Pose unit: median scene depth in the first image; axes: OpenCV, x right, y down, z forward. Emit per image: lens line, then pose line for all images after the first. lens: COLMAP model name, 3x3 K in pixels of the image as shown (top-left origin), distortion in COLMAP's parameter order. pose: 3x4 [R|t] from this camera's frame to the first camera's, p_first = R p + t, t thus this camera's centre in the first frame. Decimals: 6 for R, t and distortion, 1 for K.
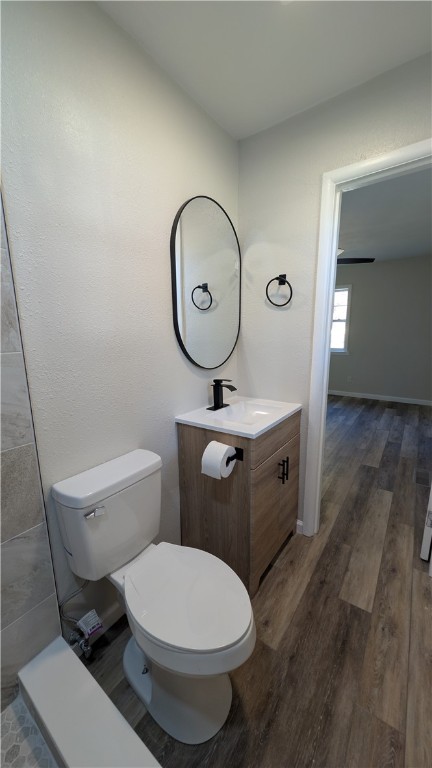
lens RADIAL K [[286.5, 0, 214.0], [0, 286.5, 386.1], [0, 0, 1]] dist [-0.000140, -0.000018]
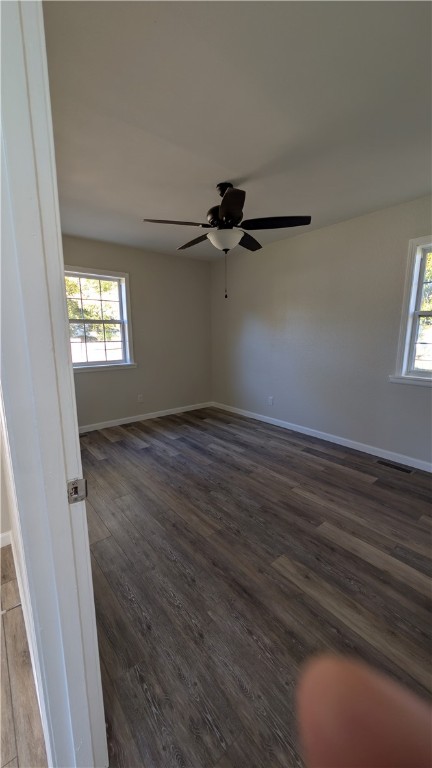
lens RADIAL K [[286.5, 0, 214.0], [0, 286.5, 386.1], [0, 0, 1]] dist [-0.000140, -0.000018]
pose [[0.270302, -0.167574, 0.948080, -0.180383], [0.192166, 0.974312, 0.117423, -0.098531], [-0.943403, 0.150449, 0.295560, 0.522759]]
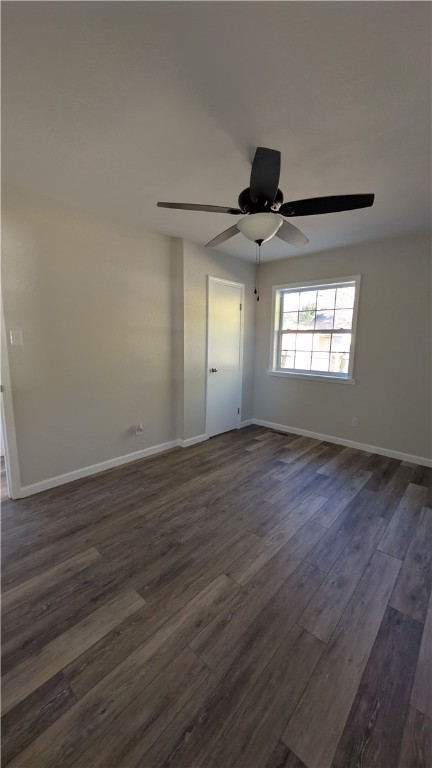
lens RADIAL K [[286.5, 0, 214.0], [0, 286.5, 386.1], [0, 0, 1]] dist [-0.000140, -0.000018]
pose [[0.992156, 0.045735, -0.116341, 0.207502], [-0.050503, 0.997987, -0.038367, -0.057487], [0.114352, 0.043942, 0.992468, 0.290620]]
